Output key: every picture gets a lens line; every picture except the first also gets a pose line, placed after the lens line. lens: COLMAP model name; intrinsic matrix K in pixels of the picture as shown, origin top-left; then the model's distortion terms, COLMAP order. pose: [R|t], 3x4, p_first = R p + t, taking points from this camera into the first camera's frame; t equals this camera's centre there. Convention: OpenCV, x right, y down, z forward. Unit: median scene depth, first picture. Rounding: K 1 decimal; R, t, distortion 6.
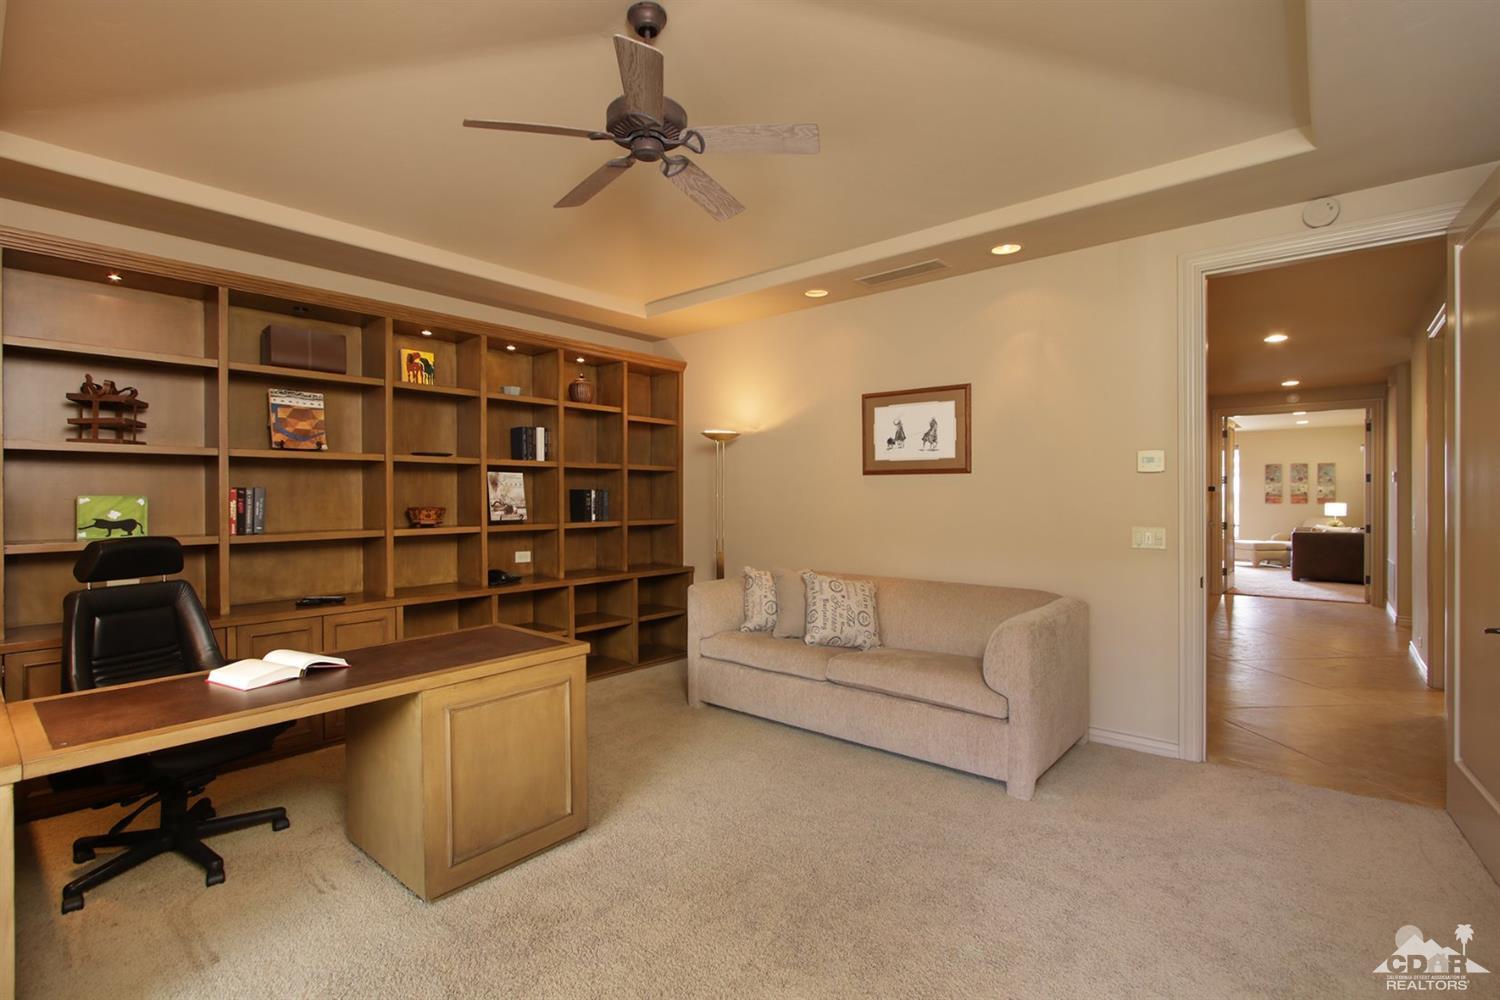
lens RADIAL K [[694.9, 0, 750.4], [0, 694.9, 495.1], [0, 0, 1]] dist [-0.008364, -0.001933]
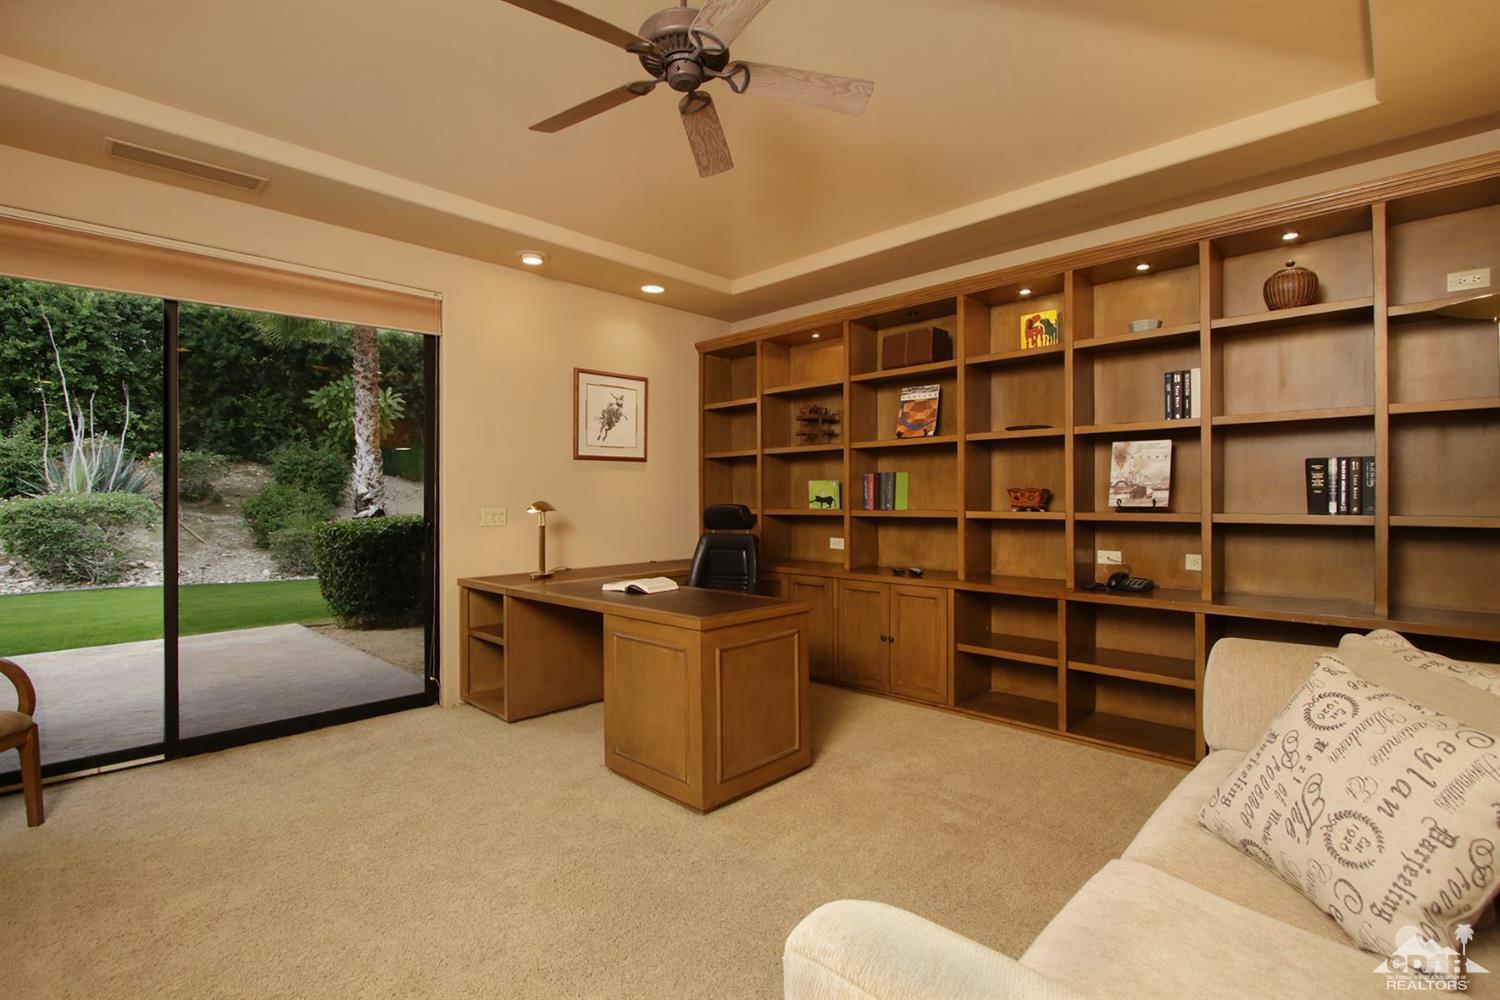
lens RADIAL K [[694.9, 0, 749.3], [0, 694.9, 502.3], [0, 0, 1]] dist [-0.008364, -0.001933]
pose [[-0.061540, 0.008361, -0.998070, 0.433780], [0.005593, 0.999952, 0.008032, 0.025388], [0.998089, -0.005088, -0.061584, 0.690122]]
